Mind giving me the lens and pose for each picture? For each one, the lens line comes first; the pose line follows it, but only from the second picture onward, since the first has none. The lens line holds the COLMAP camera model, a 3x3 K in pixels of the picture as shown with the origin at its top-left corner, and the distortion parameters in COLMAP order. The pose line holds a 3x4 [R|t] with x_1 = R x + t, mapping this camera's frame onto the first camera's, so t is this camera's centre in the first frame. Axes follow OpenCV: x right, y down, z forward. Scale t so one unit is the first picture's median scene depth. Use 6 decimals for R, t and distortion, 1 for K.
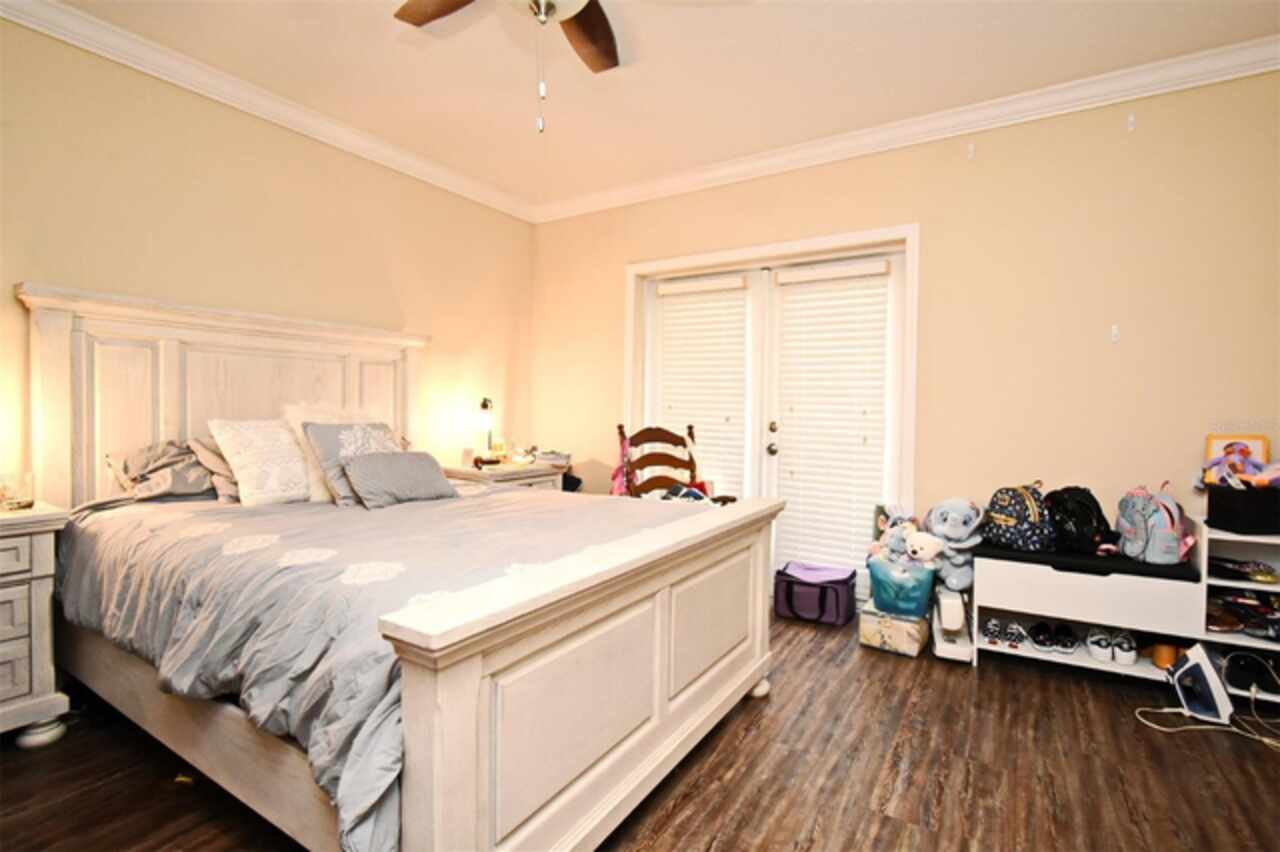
lens RADIAL K [[607.9, 0, 640.0], [0, 607.9, 426.0], [0, 0, 1]] dist [0.014438, -0.006649]
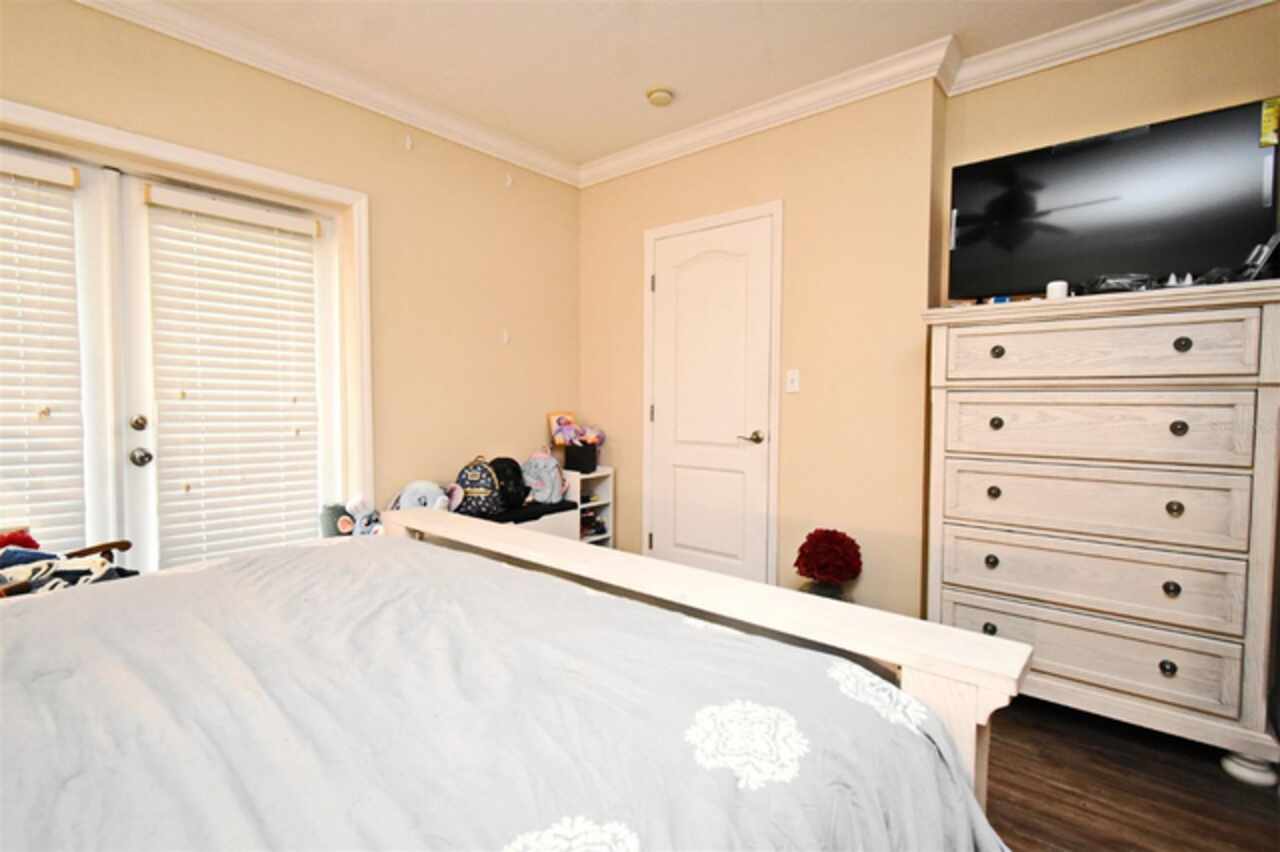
lens RADIAL K [[607.9, 0, 640.0], [0, 607.9, 426.0], [0, 0, 1]] dist [0.014438, -0.006649]
pose [[0.156477, -0.055975, 0.986094, -0.401097], [0.022404, 0.998337, 0.053114, -0.020852], [-0.987427, 0.013781, 0.157471, 0.437923]]
